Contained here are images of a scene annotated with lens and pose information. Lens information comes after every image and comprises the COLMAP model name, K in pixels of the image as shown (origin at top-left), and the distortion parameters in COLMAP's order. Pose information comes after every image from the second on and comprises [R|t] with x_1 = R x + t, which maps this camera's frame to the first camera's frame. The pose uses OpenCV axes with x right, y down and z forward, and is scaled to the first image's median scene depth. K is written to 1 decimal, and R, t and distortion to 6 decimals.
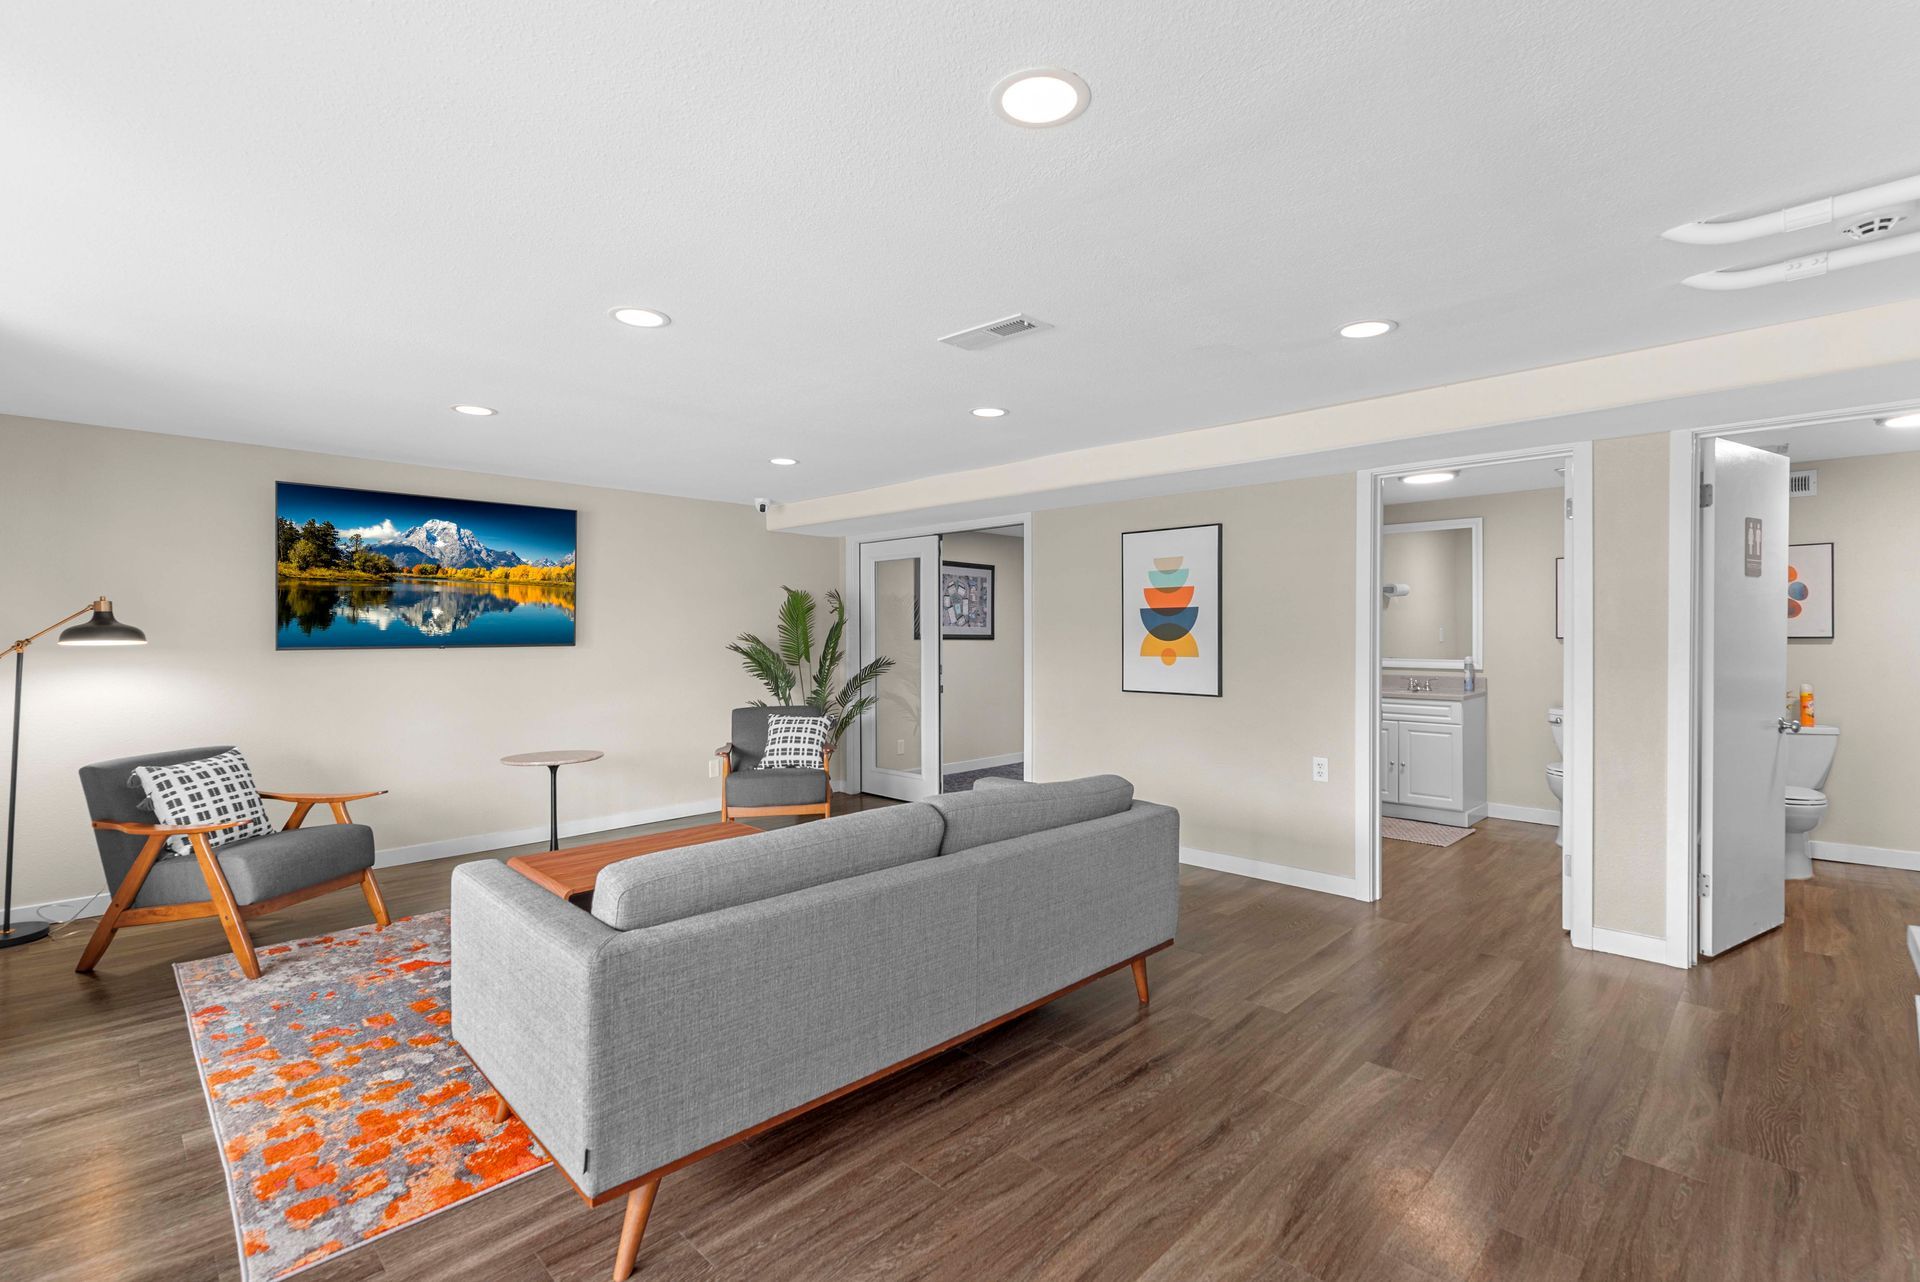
lens RADIAL K [[848.2, 0, 965.0], [0, 848.2, 639.5], [0, 0, 1]] dist [-0.000498, 0.000723]
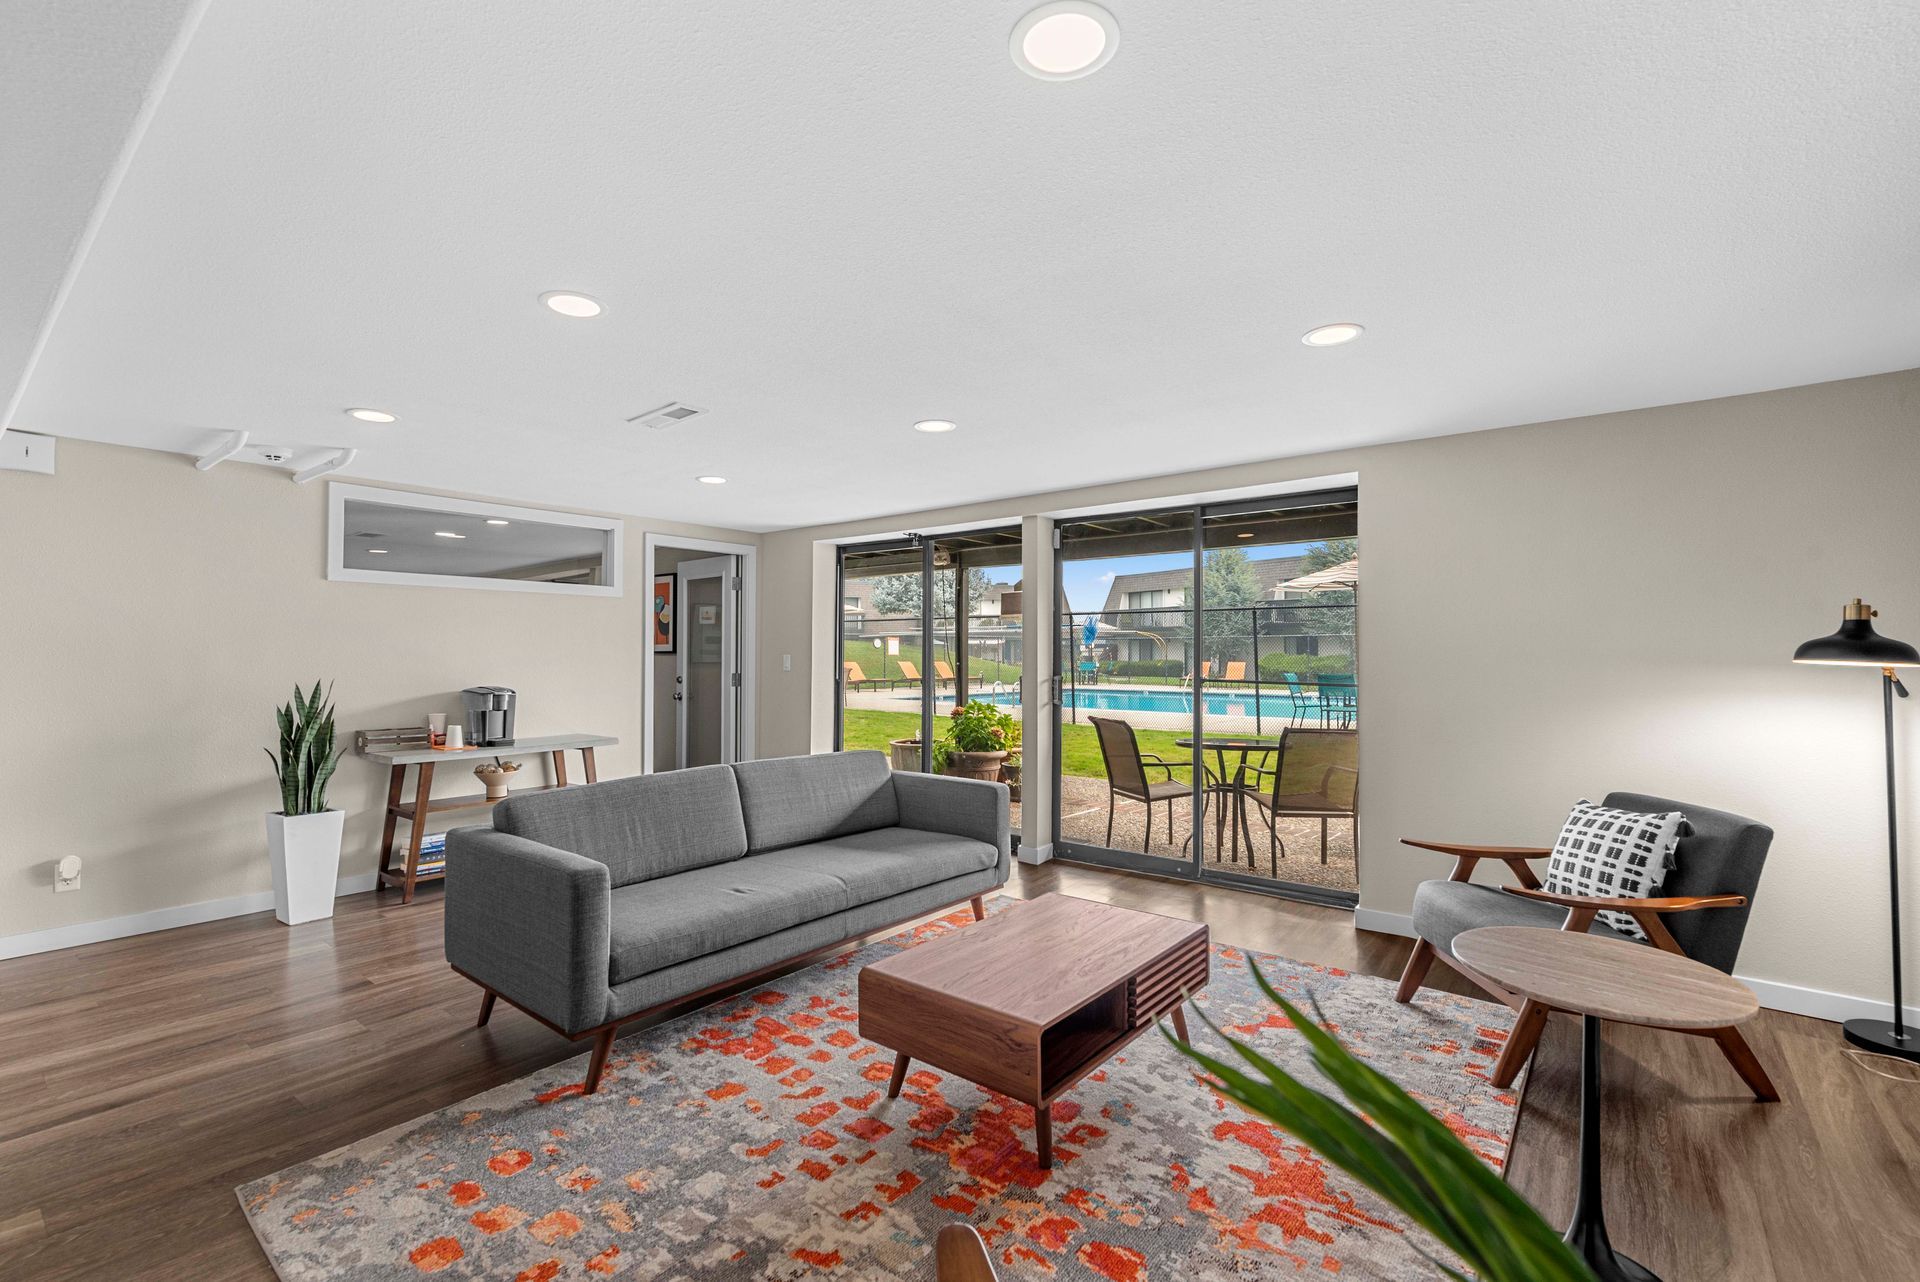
lens RADIAL K [[848.2, 0, 965.0], [0, 848.2, 639.5], [0, 0, 1]] dist [-0.000498, 0.000723]
pose [[-0.994486, 0.000223, -0.104870, -0.254145], [0.000840, 0.999983, -0.005836, -0.016172], [0.104866, -0.005892, -0.994469, 2.122486]]
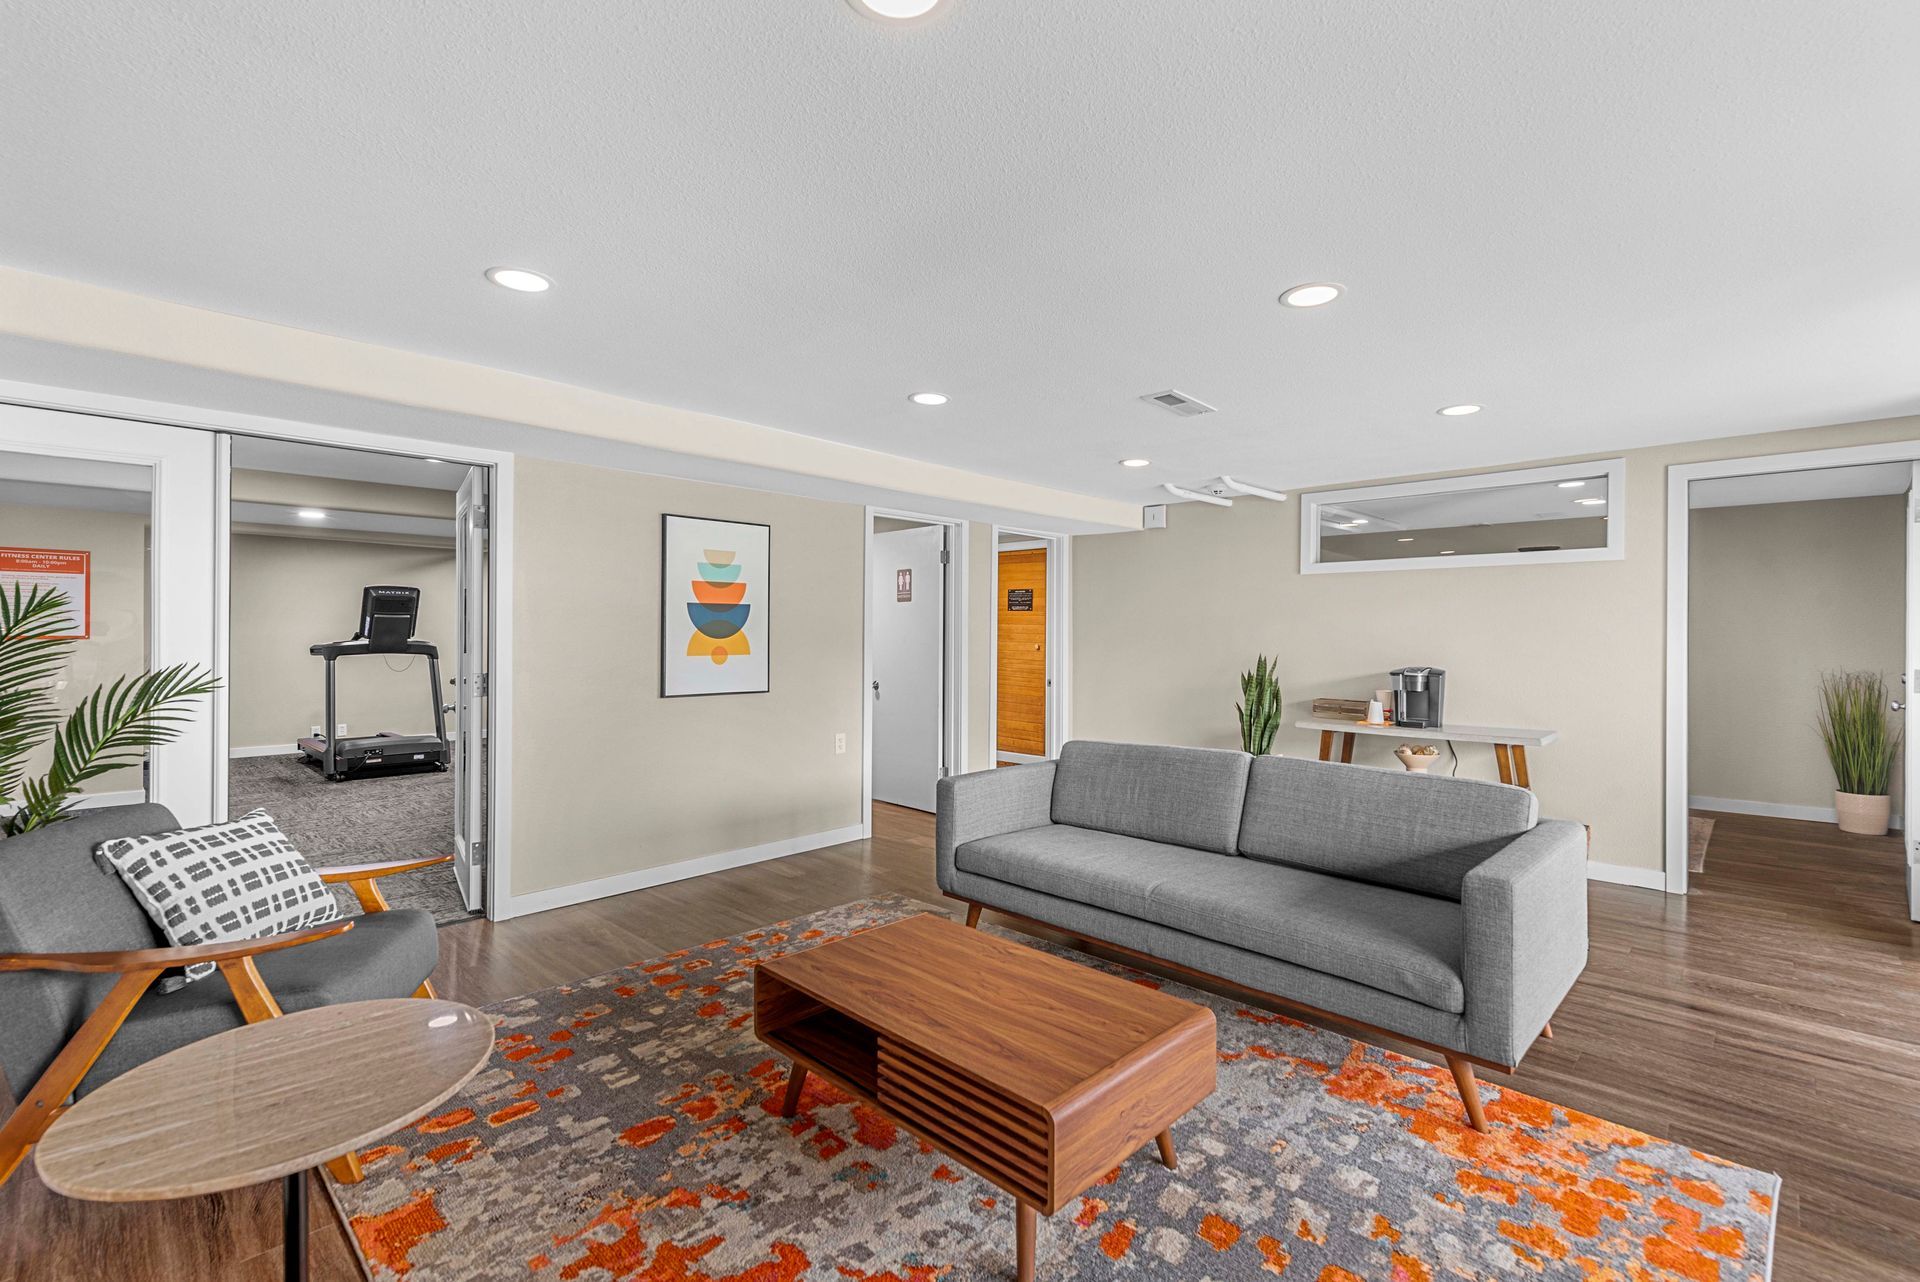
lens RADIAL K [[852.1, 0, 950.5], [0, 852.1, 626.3], [0, 0, 1]] dist [-0.000477, -0.000080]
pose [[0.005140, 0.010658, 0.999930, -1.183781], [0.007278, 0.999916, -0.010695, -0.000108], [-0.999960, 0.007332, 0.005062, 1.238525]]
